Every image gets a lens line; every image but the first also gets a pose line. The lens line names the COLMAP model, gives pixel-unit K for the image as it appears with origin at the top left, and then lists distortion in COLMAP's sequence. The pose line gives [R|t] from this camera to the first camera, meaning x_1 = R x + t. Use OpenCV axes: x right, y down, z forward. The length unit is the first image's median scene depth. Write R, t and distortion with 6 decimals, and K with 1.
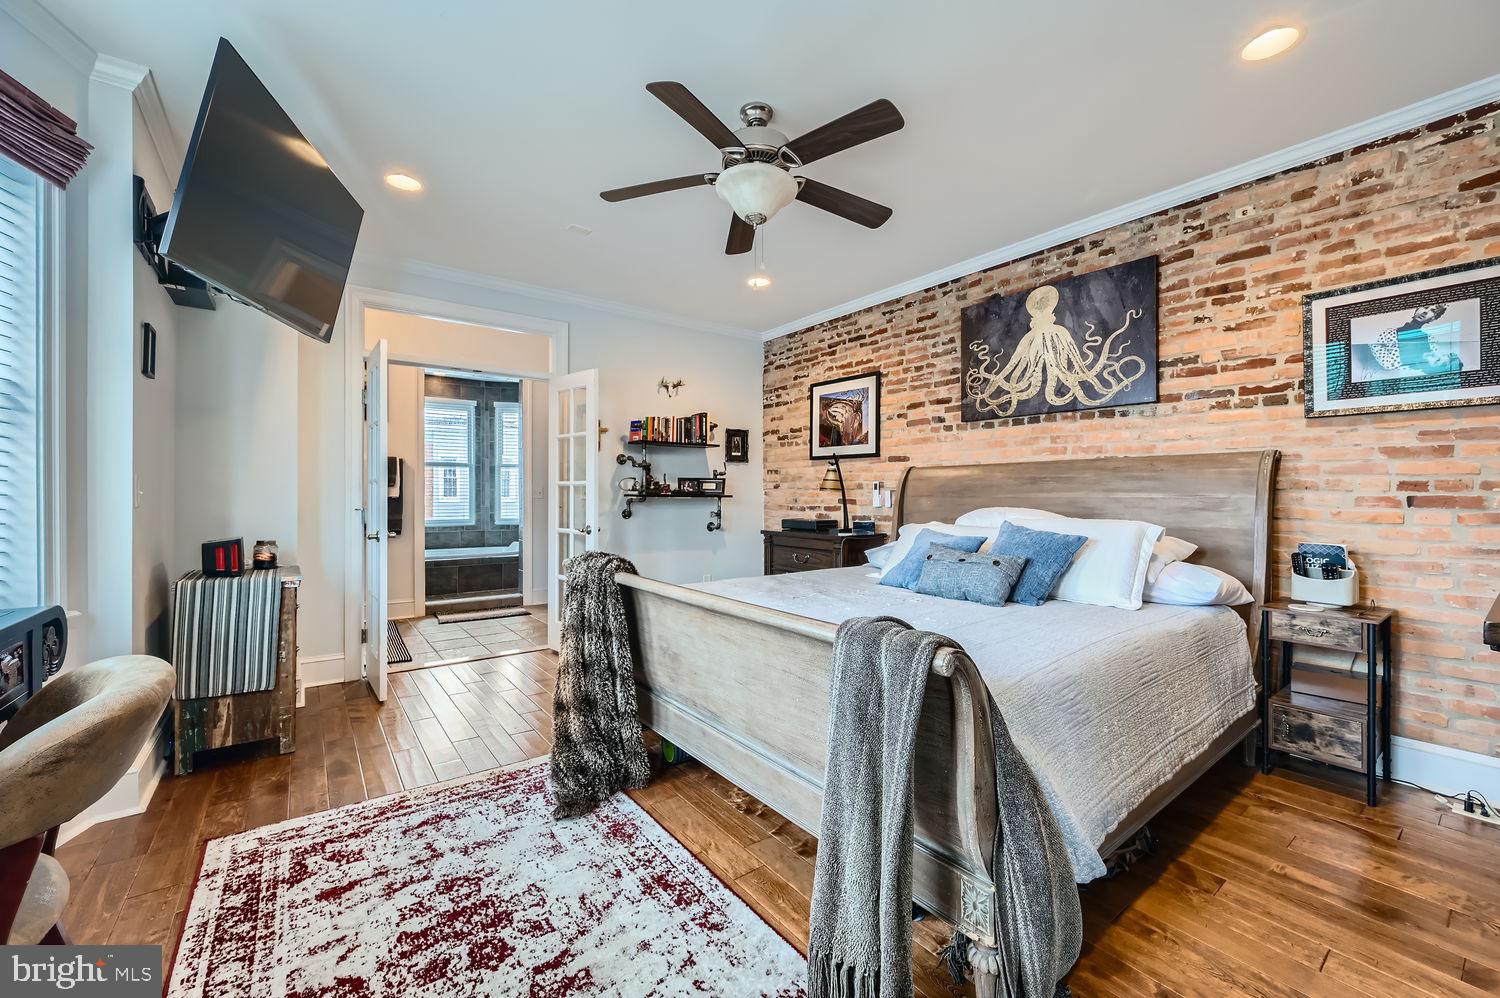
lens RADIAL K [[592.8, 0, 748.3], [0, 592.8, 490.9], [0, 0, 1]] dist [-0.003470, -0.000223]
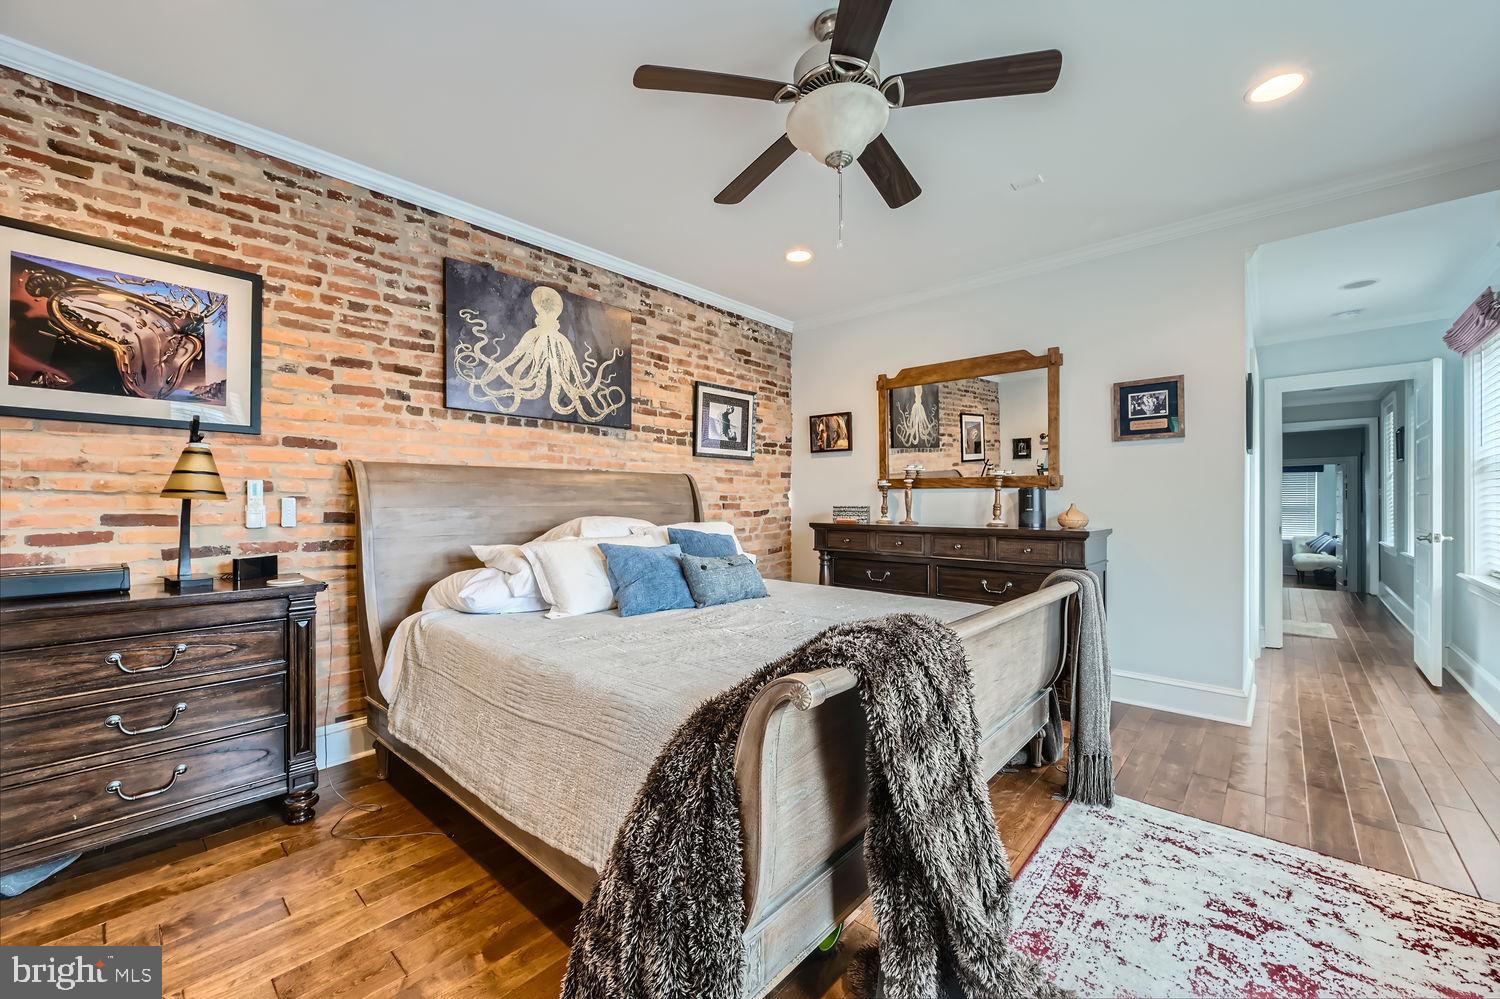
lens RADIAL K [[592.8, 0, 746.3], [0, 592.8, 503.2], [0, 0, 1]] dist [-0.003470, -0.000223]
pose [[-0.189104, 0.000036, 0.981957, -0.513868], [-0.001934, 0.999998, -0.000409, 0.005727], [-0.981955, -0.001976, -0.189104, 0.872130]]
